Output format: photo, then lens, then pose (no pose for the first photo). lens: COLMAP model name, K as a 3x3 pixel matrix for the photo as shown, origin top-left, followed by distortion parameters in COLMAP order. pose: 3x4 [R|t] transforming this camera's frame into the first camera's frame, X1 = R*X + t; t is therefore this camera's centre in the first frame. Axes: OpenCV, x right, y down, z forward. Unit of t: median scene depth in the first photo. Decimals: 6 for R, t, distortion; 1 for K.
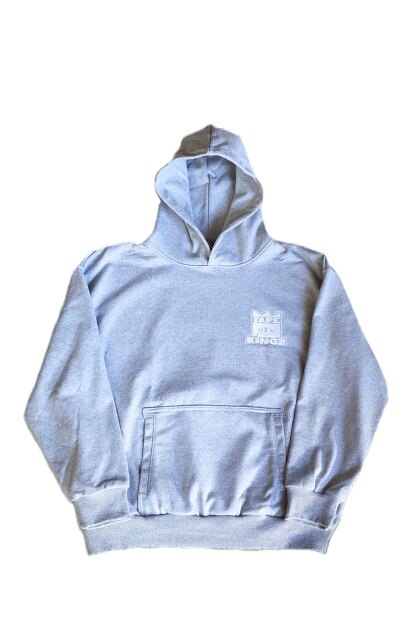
lens RADIAL K [[718.1, 0, 206.5], [0, 718.1, 310.0], [0, 0, 1]] dist [0.049050, 0.003095]
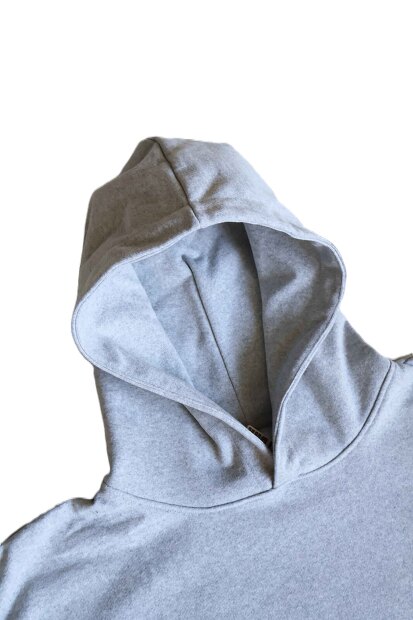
lens RADIAL K [[718.1, 0, 206.5], [0, 718.1, 310.0], [0, 0, 1]] dist [0.049050, 0.003095]
pose [[0.925712, -0.341910, 0.161723, -0.062761], [0.326728, 0.938281, 0.113480, -0.208123], [-0.190542, -0.052210, 0.980290, 0.618605]]
